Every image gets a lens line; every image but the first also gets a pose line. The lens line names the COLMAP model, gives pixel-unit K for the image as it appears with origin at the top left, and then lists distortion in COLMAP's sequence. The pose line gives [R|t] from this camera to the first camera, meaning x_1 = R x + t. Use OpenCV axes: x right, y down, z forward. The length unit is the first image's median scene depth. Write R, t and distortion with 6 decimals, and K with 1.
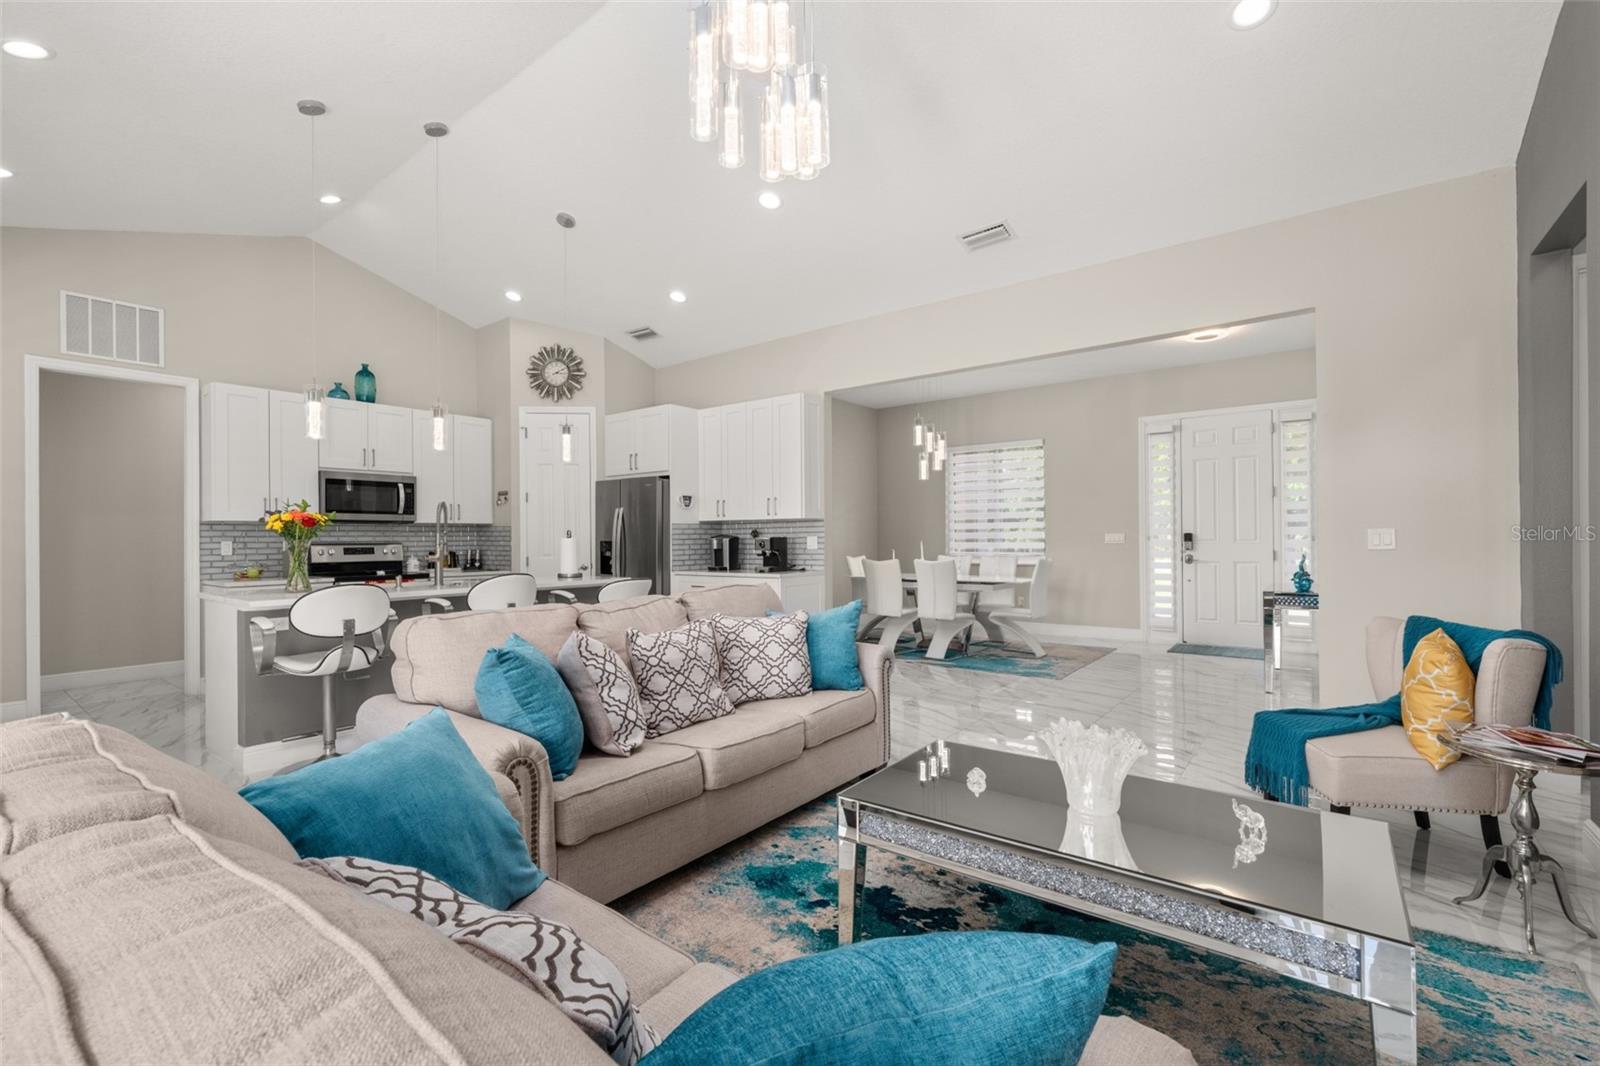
lens RADIAL K [[691.8, 0, 782.8], [0, 691.8, 533.4], [0, 0, 1]] dist [0.002832, 0.000180]
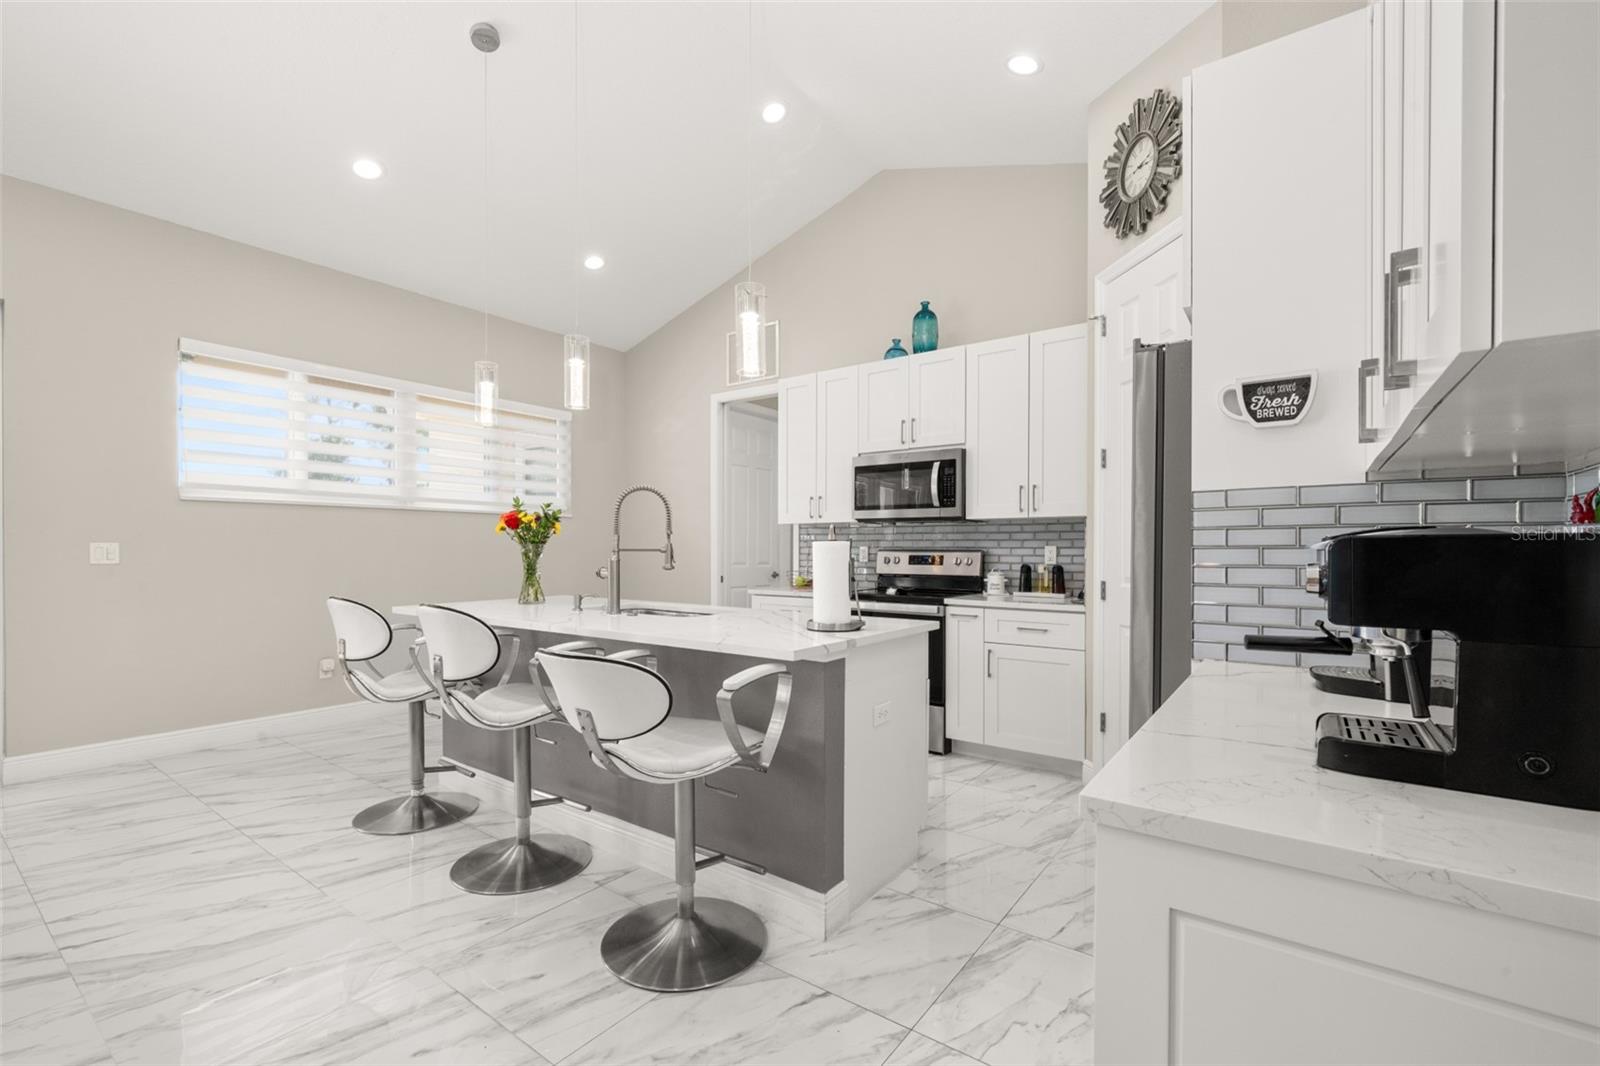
lens RADIAL K [[693.1, 0, 789.7], [0, 693.1, 552.9], [0, 0, 1]] dist [0.000362, 0.003545]
pose [[0.029691, 0.015117, -0.999445, 0.115810], [0.005510, 0.999868, 0.015287, 0.005604], [0.999544, -0.005961, 0.029604, 0.800449]]
